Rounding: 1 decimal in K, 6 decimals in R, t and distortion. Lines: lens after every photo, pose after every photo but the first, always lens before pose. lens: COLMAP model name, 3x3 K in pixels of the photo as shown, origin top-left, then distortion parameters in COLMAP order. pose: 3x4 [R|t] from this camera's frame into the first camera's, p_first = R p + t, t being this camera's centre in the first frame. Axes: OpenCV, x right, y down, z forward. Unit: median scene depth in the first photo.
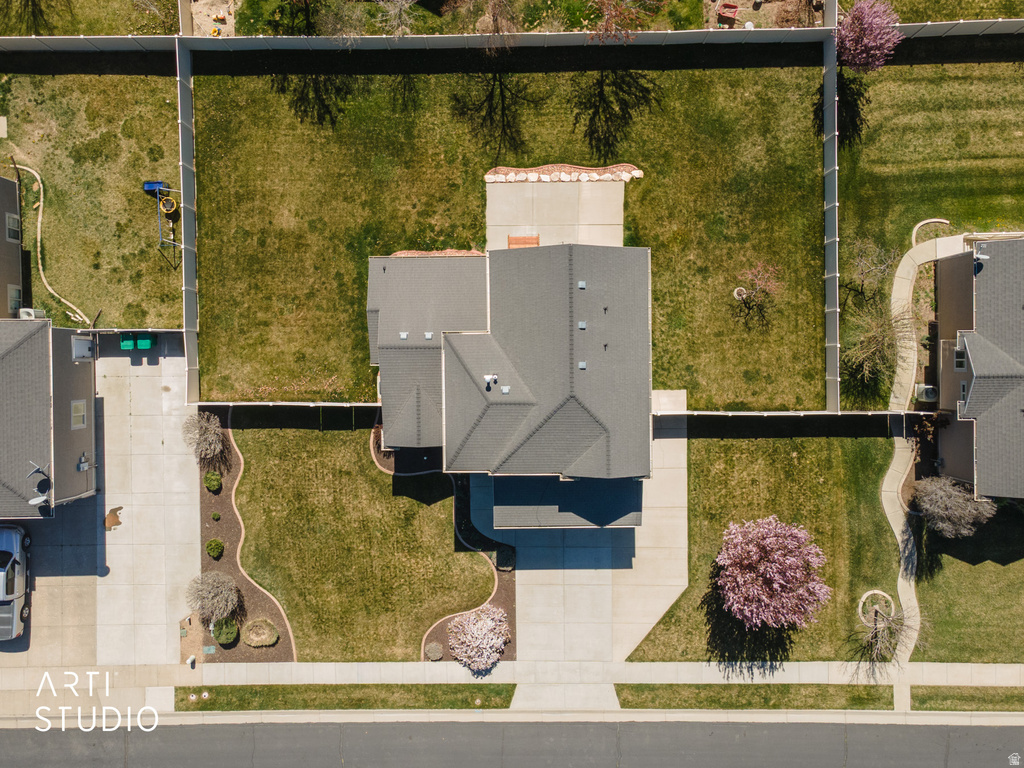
lens RADIAL K [[745.9, 0, 502.7], [0, 745.9, 380.0], [0, 0, 1]] dist [0.041262, 0.008035]
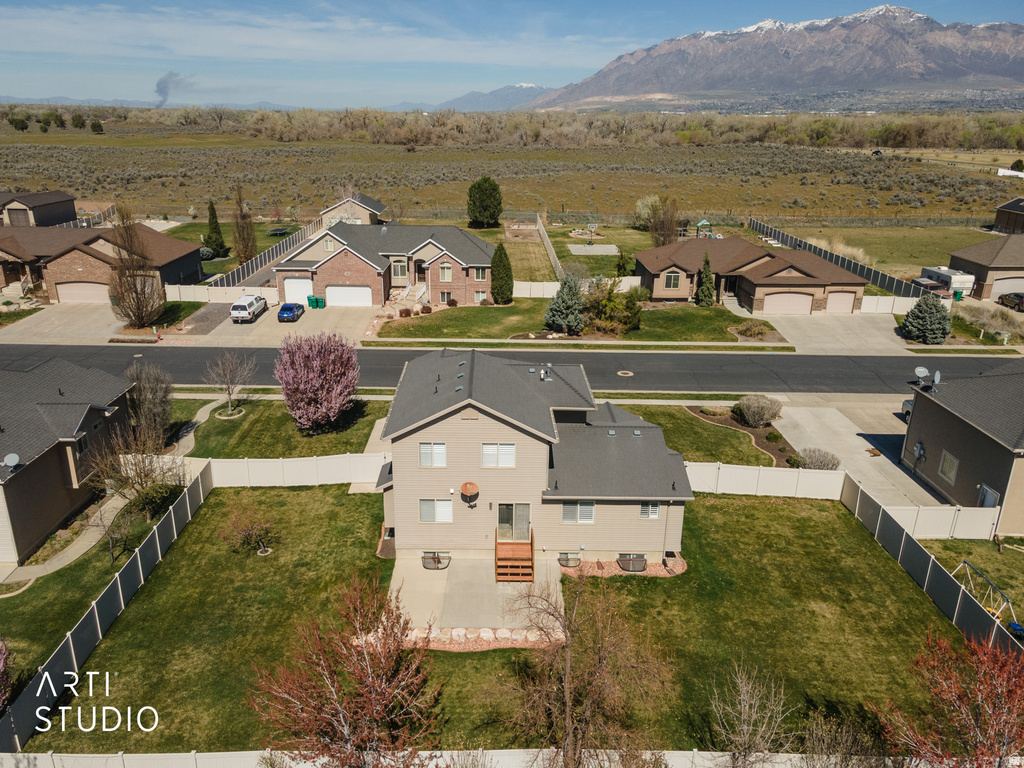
lens RADIAL K [[767.7, 0, 492.0], [0, 767.7, 384.3], [0, 0, 1]] dist [0.046481, 0.004327]
pose [[-0.999940, -0.003477, 0.010387, 0.043197], [0.010949, -0.344067, 0.938881, -0.882269], [0.000310, 0.938939, 0.344085, 0.509426]]
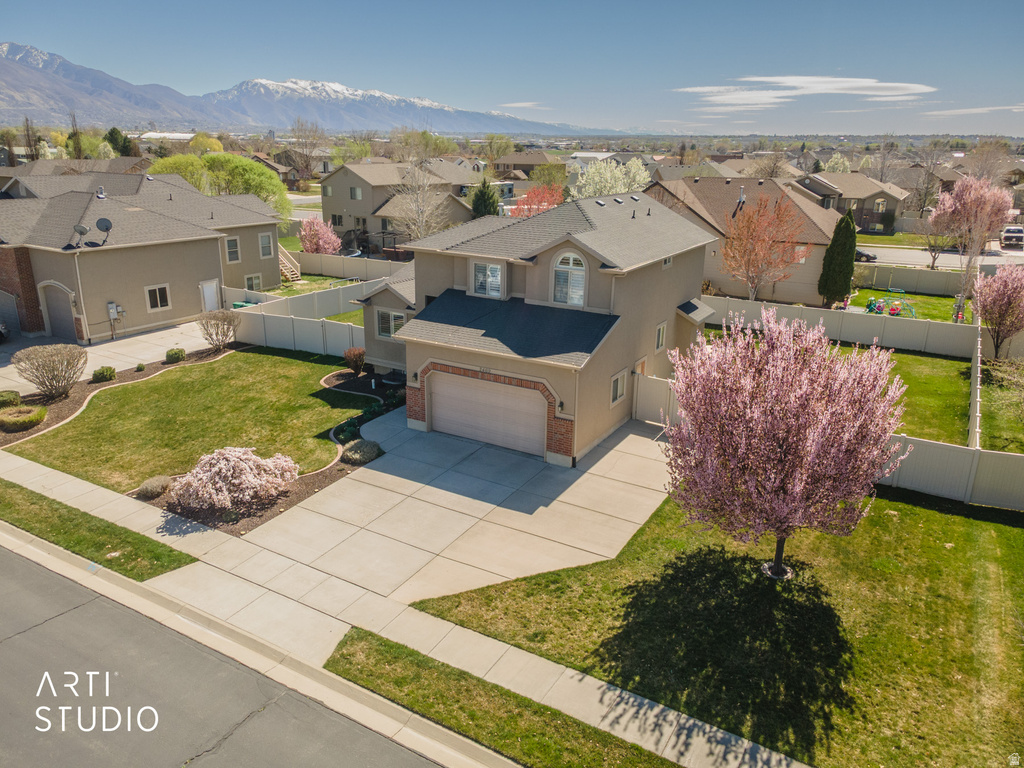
lens RADIAL K [[745.9, 0, 502.7], [0, 745.9, 380.0], [0, 0, 1]] dist [0.041262, 0.008035]
pose [[0.848977, 0.175382, -0.498477, 0.400991], [-0.527929, 0.240443, -0.814542, 0.667221], [-0.023000, 0.954688, 0.296720, 0.749983]]
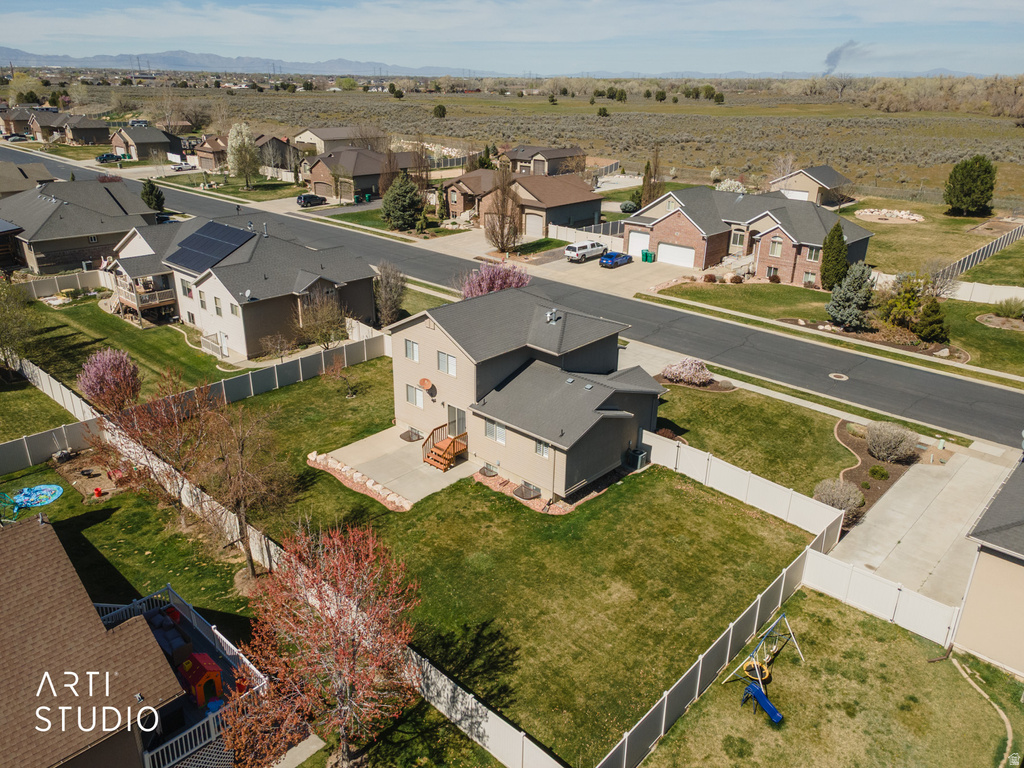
lens RADIAL K [[745.9, 0, 502.7], [0, 745.9, 380.0], [0, 0, 1]] dist [0.041262, 0.008035]
pose [[-0.718194, -0.262431, 0.644459, -0.633220], [0.695841, -0.273084, 0.664252, -0.739068], [0.001671, 0.925502, 0.378738, 0.515157]]
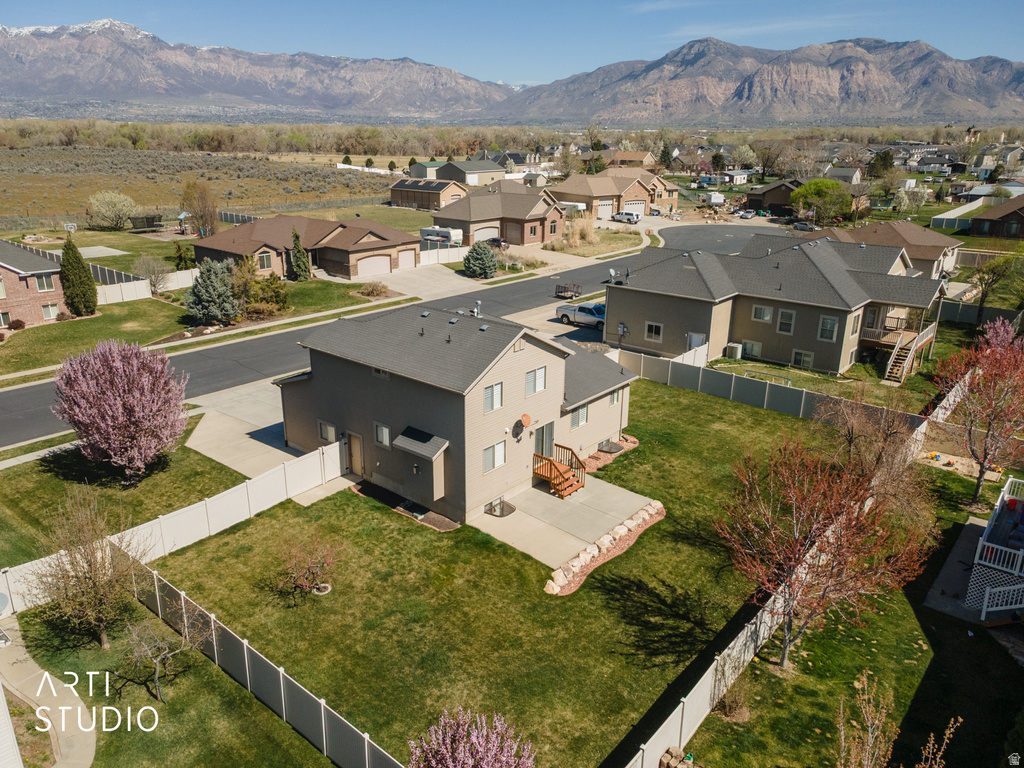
lens RADIAL K [[745.9, 0, 502.7], [0, 745.9, 380.0], [0, 0, 1]] dist [0.041262, 0.008035]
pose [[-0.655228, 0.243517, -0.715105, 0.648110], [-0.755350, -0.225094, 0.615450, -0.614631], [-0.011093, 0.943415, 0.331429, 0.590960]]
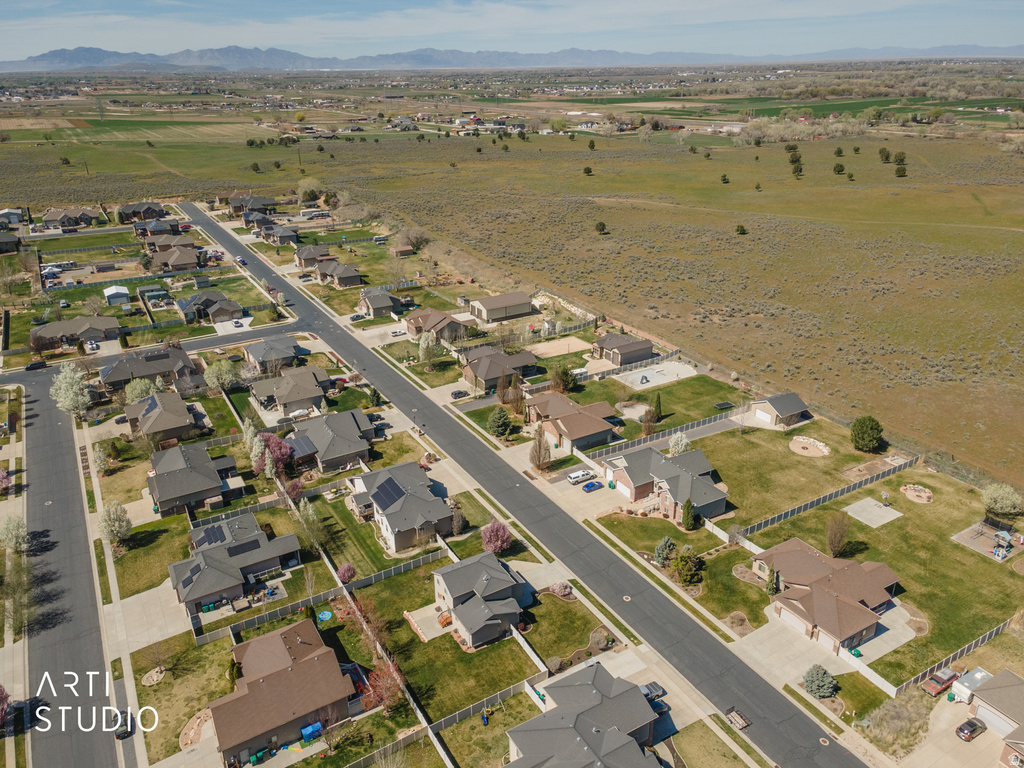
lens RADIAL K [[745.9, 0, 502.7], [0, 745.9, 380.0], [0, 0, 1]] dist [0.041262, 0.008035]
pose [[-0.495290, -0.326145, 0.805181, -2.148401], [0.868312, -0.214516, 0.447232, -1.084400], [0.026862, 0.920659, 0.389443, -1.037813]]
